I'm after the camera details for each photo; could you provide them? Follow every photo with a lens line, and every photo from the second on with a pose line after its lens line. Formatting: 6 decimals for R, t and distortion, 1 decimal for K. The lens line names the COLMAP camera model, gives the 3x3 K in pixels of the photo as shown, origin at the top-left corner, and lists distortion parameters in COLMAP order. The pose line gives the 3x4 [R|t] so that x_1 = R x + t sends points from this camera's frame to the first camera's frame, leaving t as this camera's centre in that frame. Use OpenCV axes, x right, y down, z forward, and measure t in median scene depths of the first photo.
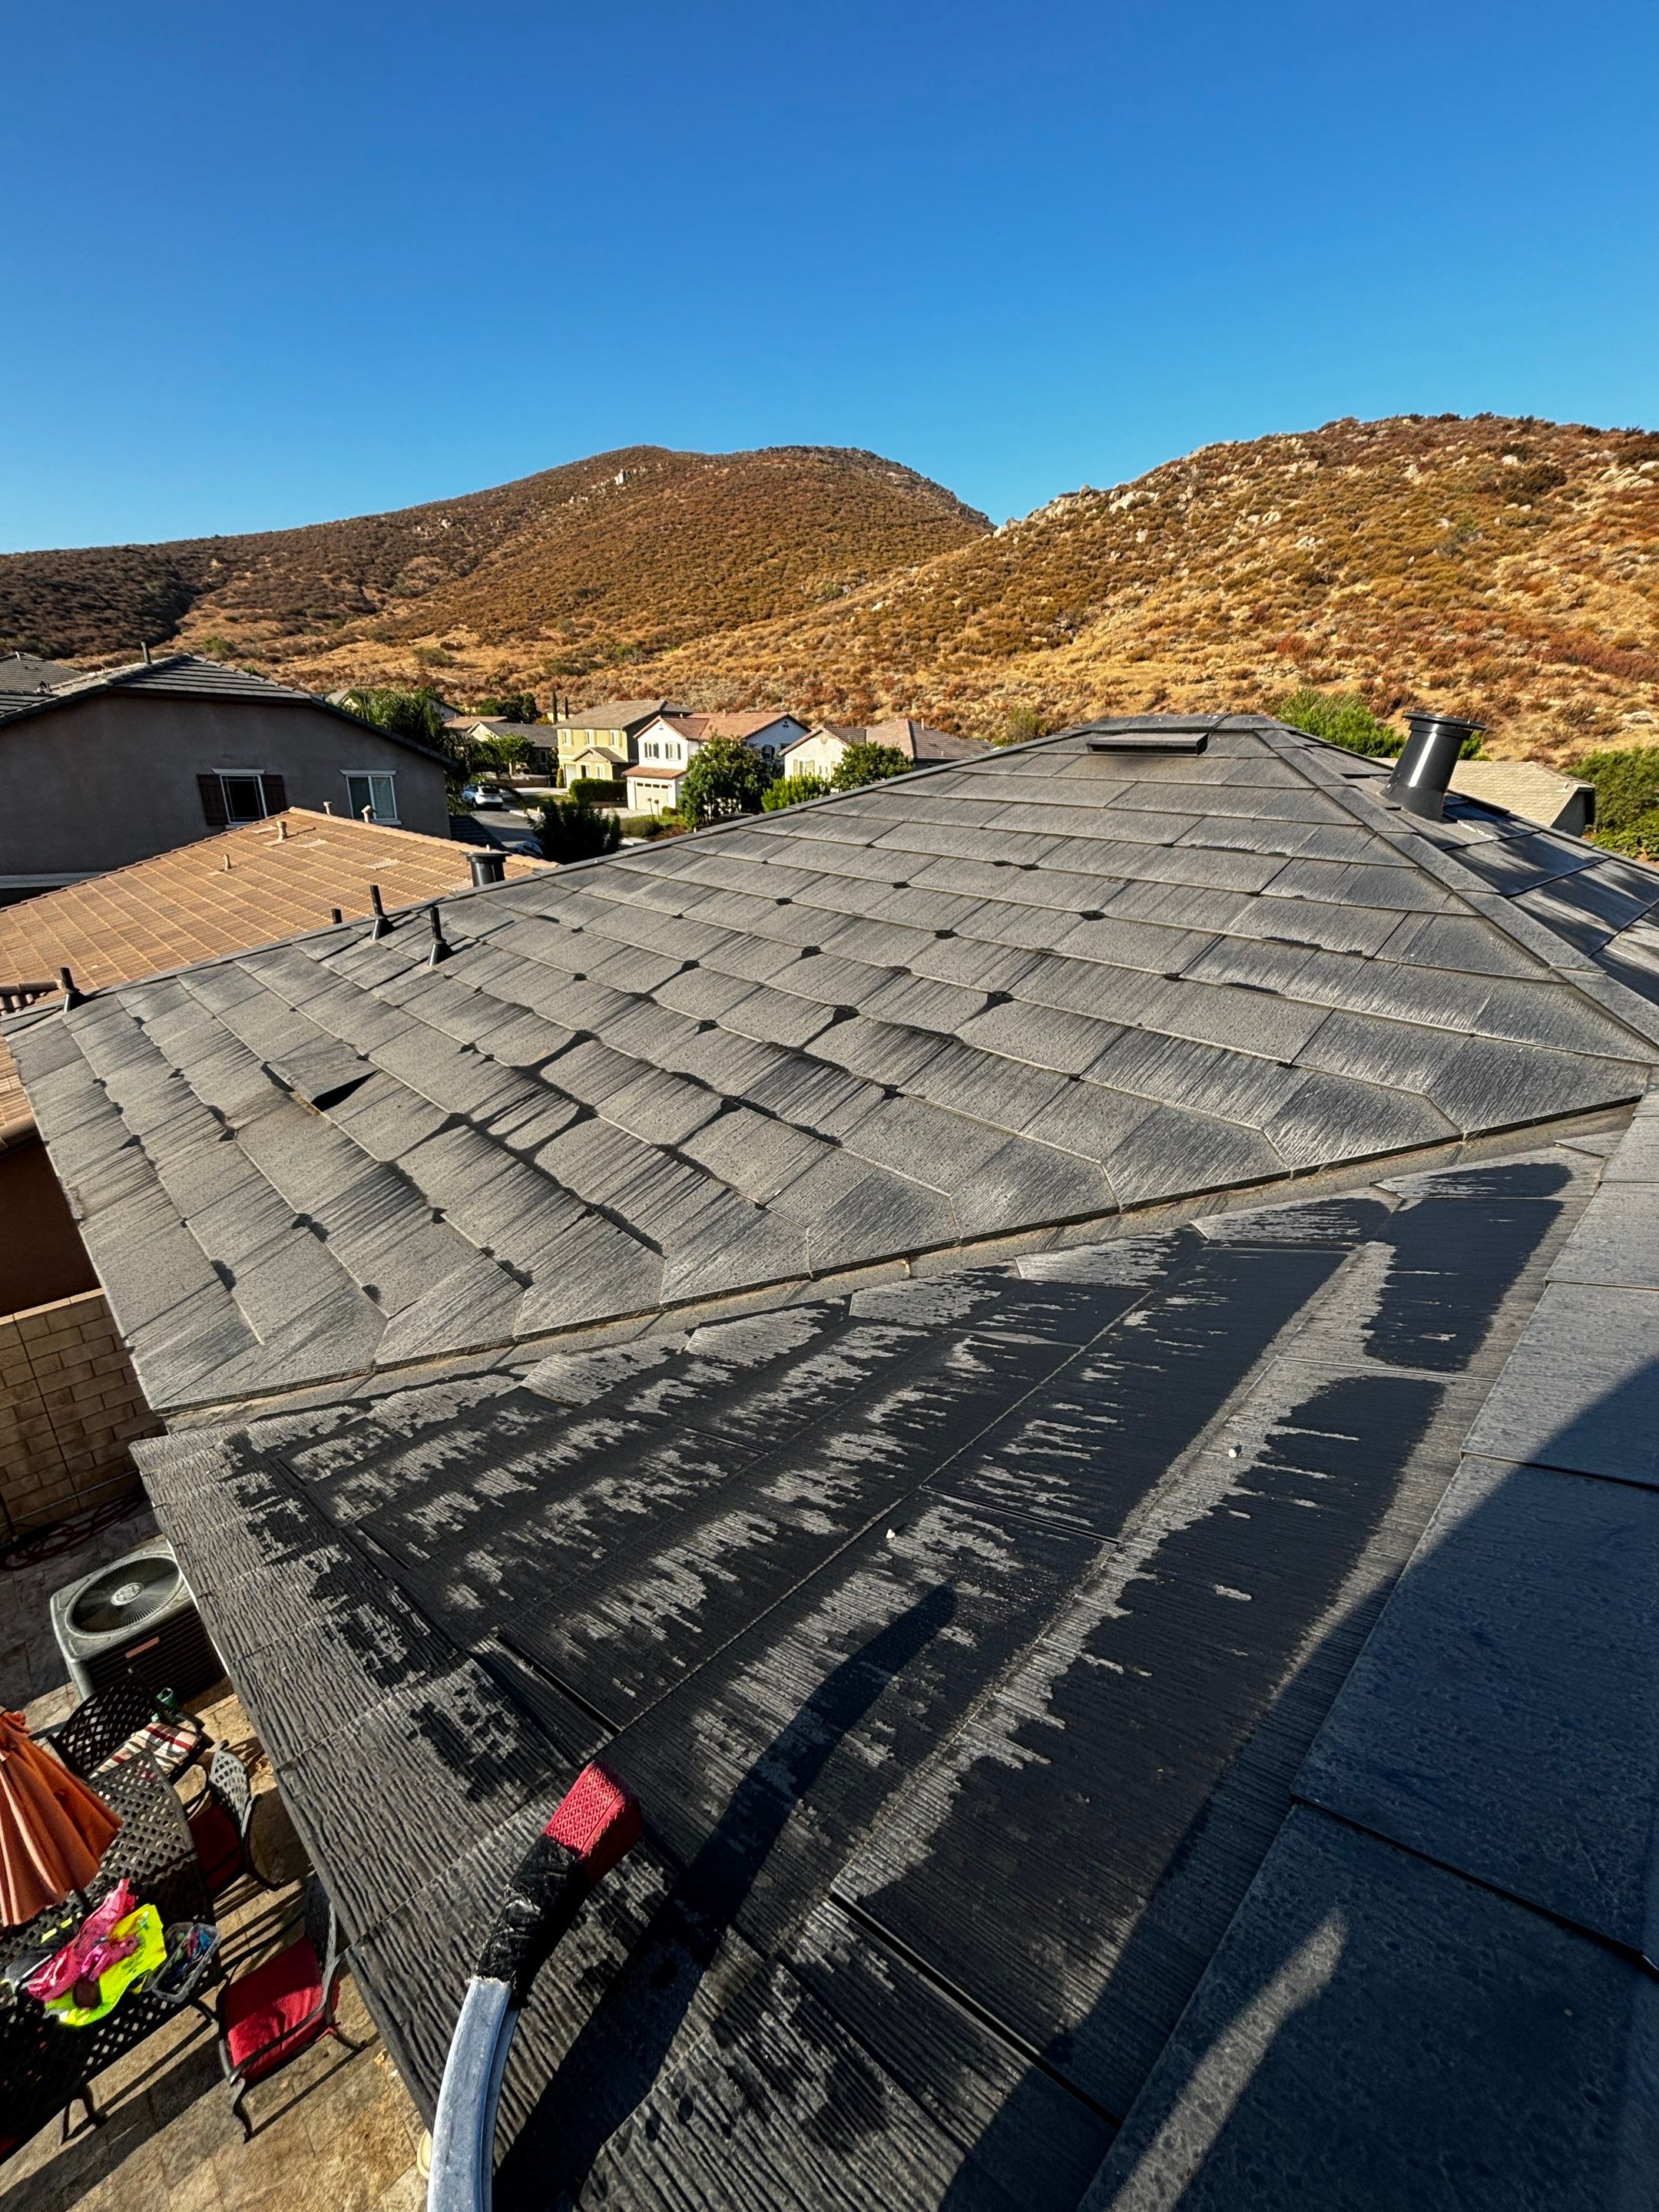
lens RADIAL K [[876.9, 0, 829.5], [0, 876.9, 1106.0], [0, 0, 1]] dist [-0.005661, 0.000775]
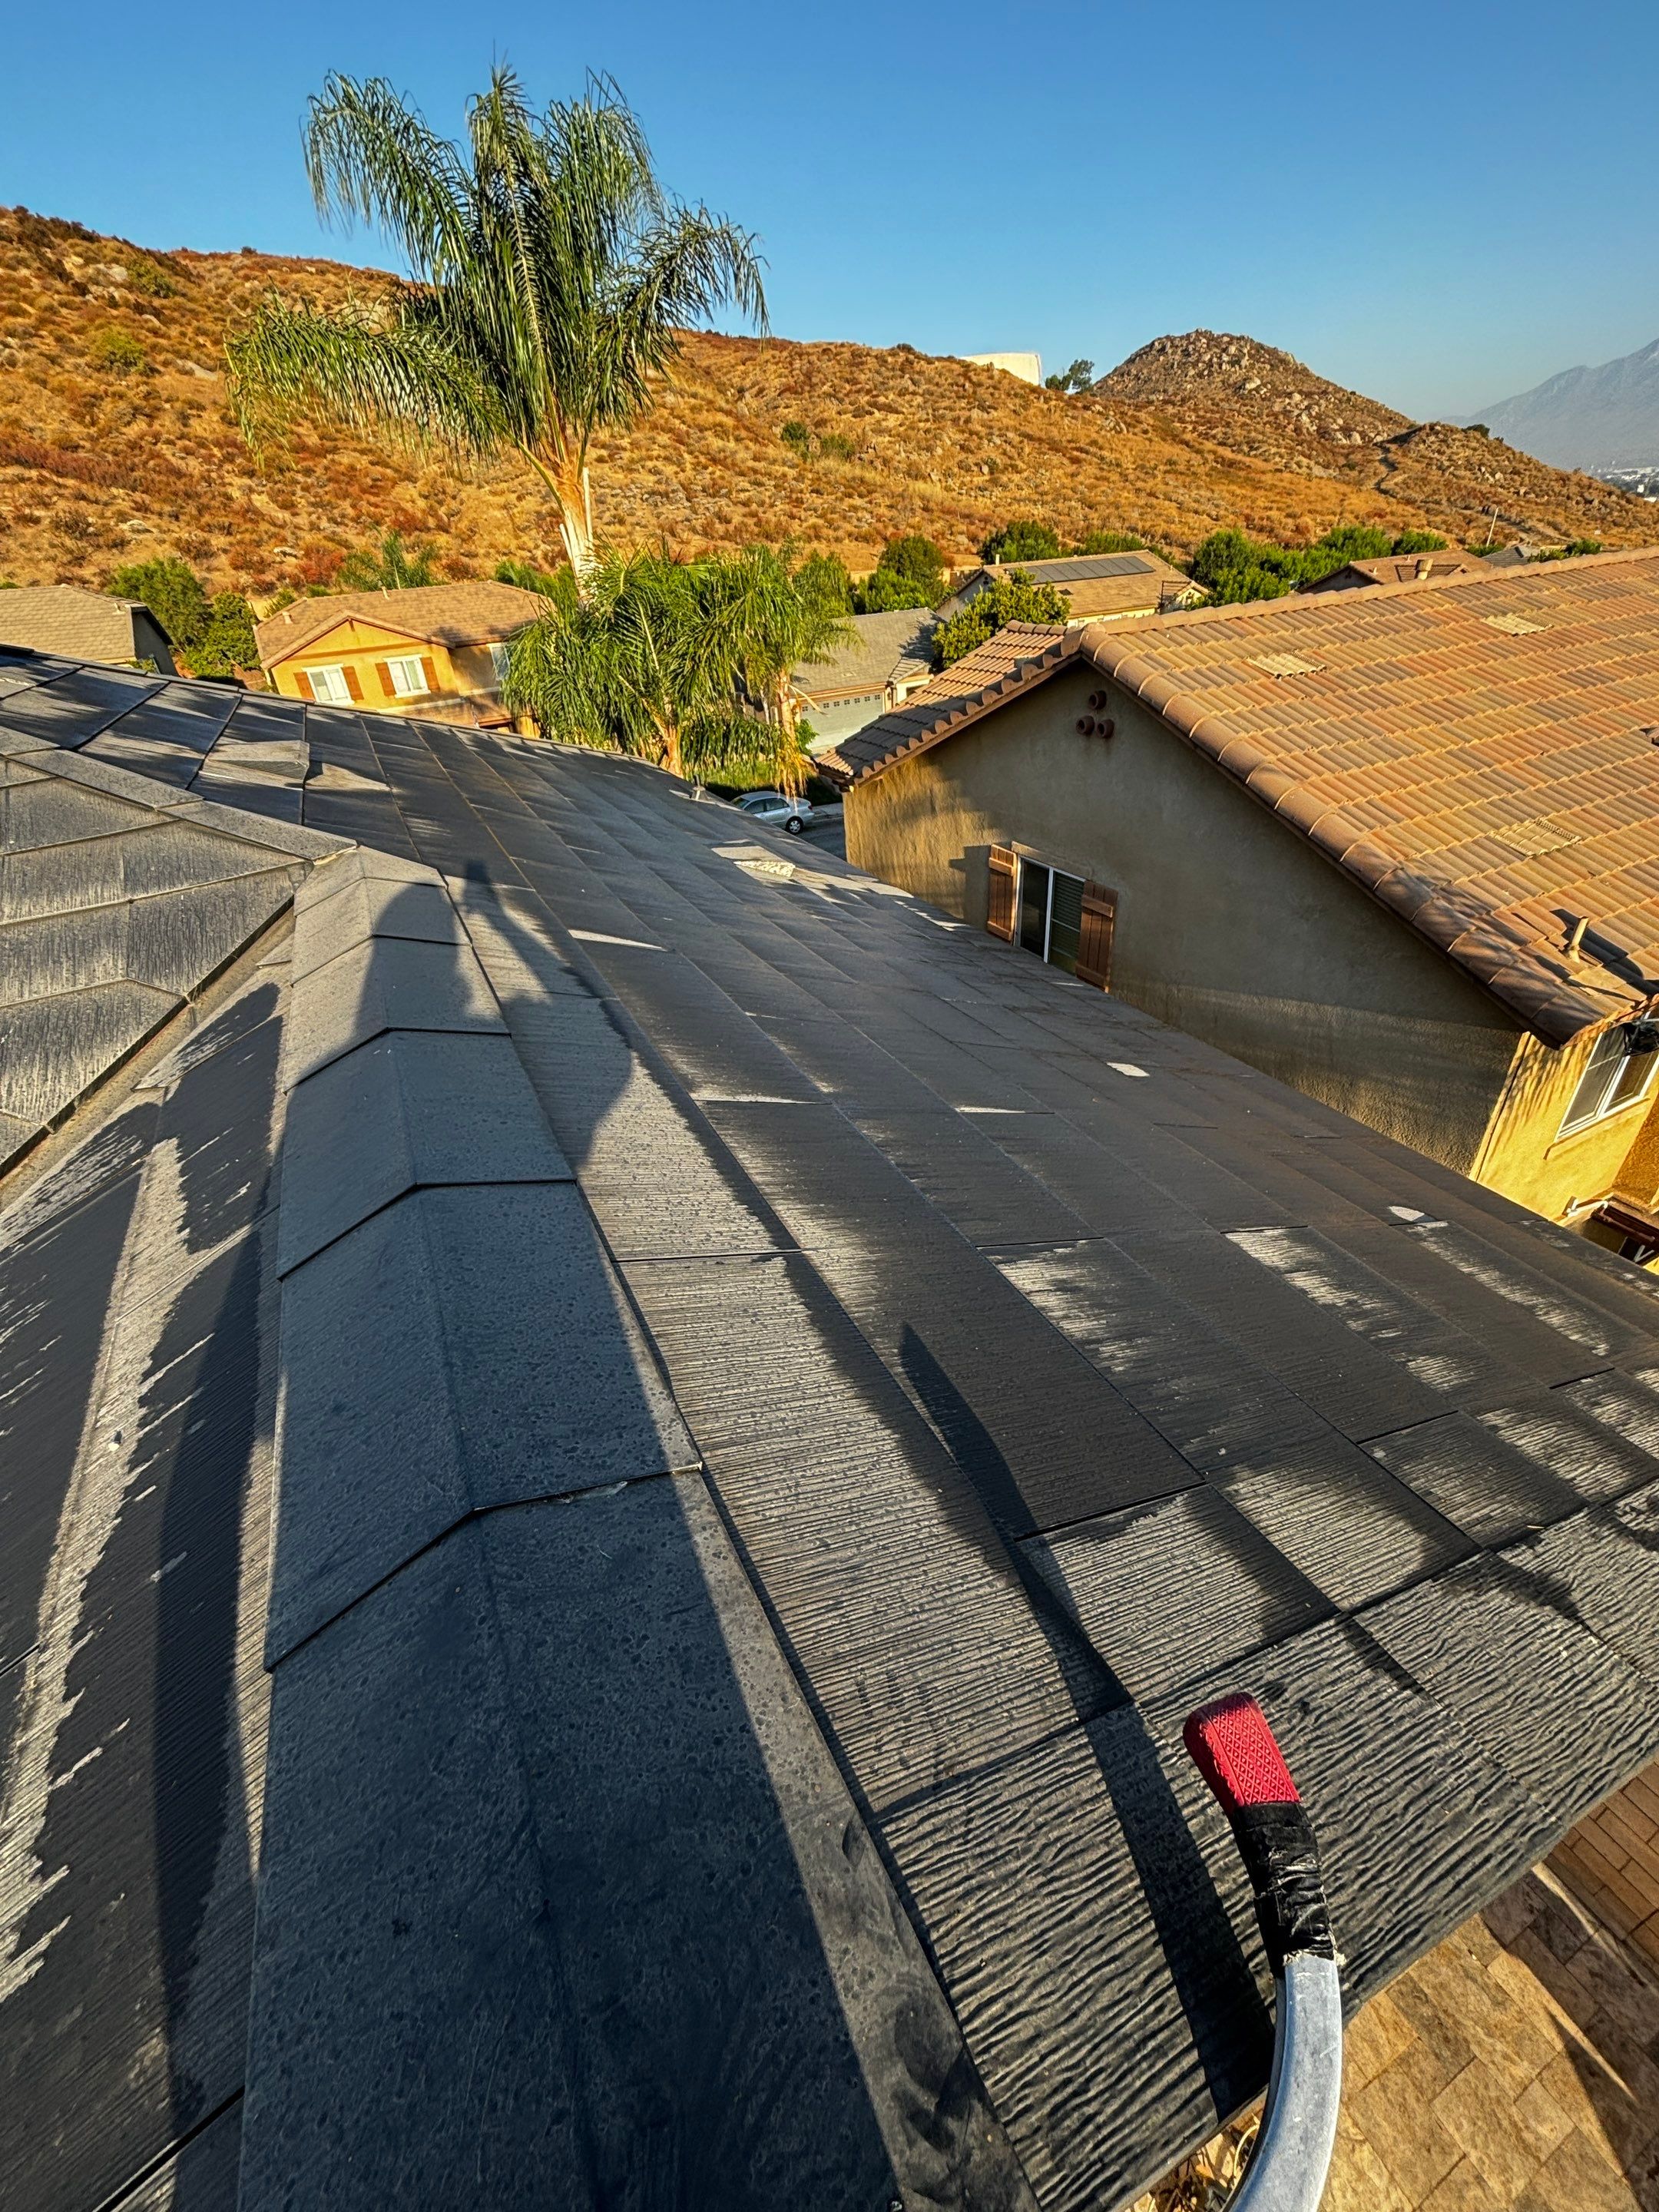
lens RADIAL K [[876.9, 0, 829.5], [0, 876.9, 1106.0], [0, 0, 1]] dist [-0.005661, 0.000775]
pose [[0.288743, -0.556383, 0.779144, 0.096934], [0.420541, 0.804801, 0.418856, 0.025820], [-0.860100, 0.206721, 0.466363, -0.082192]]
